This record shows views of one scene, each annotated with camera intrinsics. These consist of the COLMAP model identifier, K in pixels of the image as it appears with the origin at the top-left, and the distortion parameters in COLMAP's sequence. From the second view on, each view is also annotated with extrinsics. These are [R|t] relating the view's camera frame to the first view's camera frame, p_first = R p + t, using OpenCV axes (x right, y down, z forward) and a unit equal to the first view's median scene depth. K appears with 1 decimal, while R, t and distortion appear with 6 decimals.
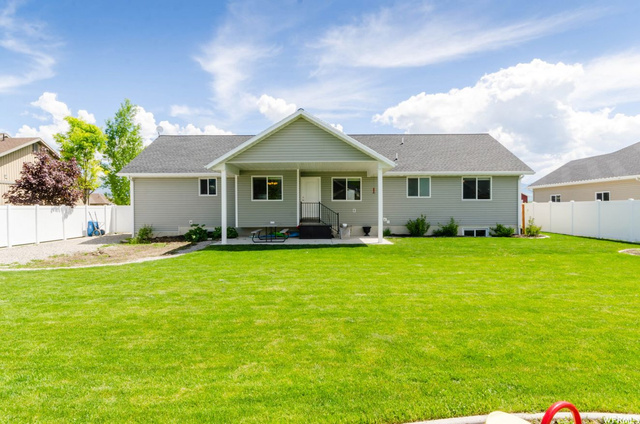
lens RADIAL K [[377.5, 0, 323.2], [0, 377.5, 213.4], [0, 0, 1]] dist [-0.006563, -0.007337]
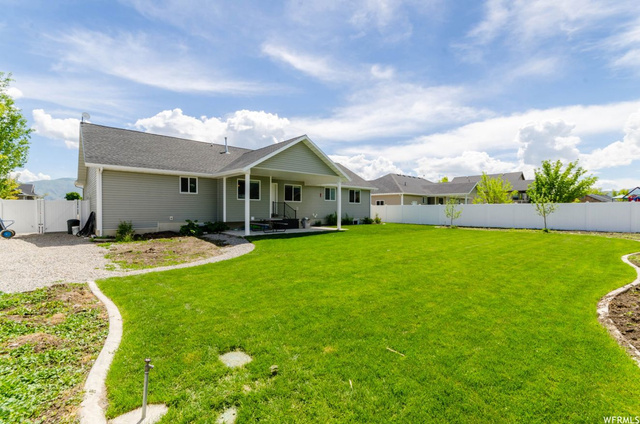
lens RADIAL K [[285.4, 0, 320.6], [0, 285.4, 206.9], [0, 0, 1]] dist [0.002887, 0.000528]
pose [[0.741347, 0.014491, 0.670965, -0.574588], [-0.002157, 0.999813, -0.019209, 0.006750], [-0.671118, 0.012793, 0.741240, 0.144537]]
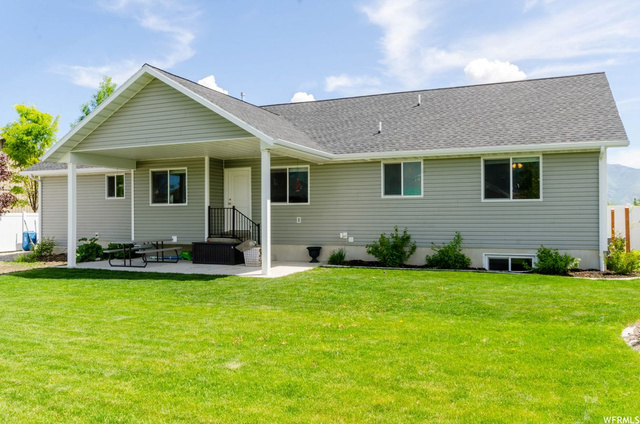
lens RADIAL K [[550.6, 0, 318.0], [0, 550.6, 215.0], [0, 0, 1]] dist [0.013099, -0.000295]
pose [[0.917573, -0.000332, -0.397568, 0.464701], [-0.005571, 0.999891, -0.013694, -0.003804], [0.397529, 0.014780, 0.917470, 0.194560]]
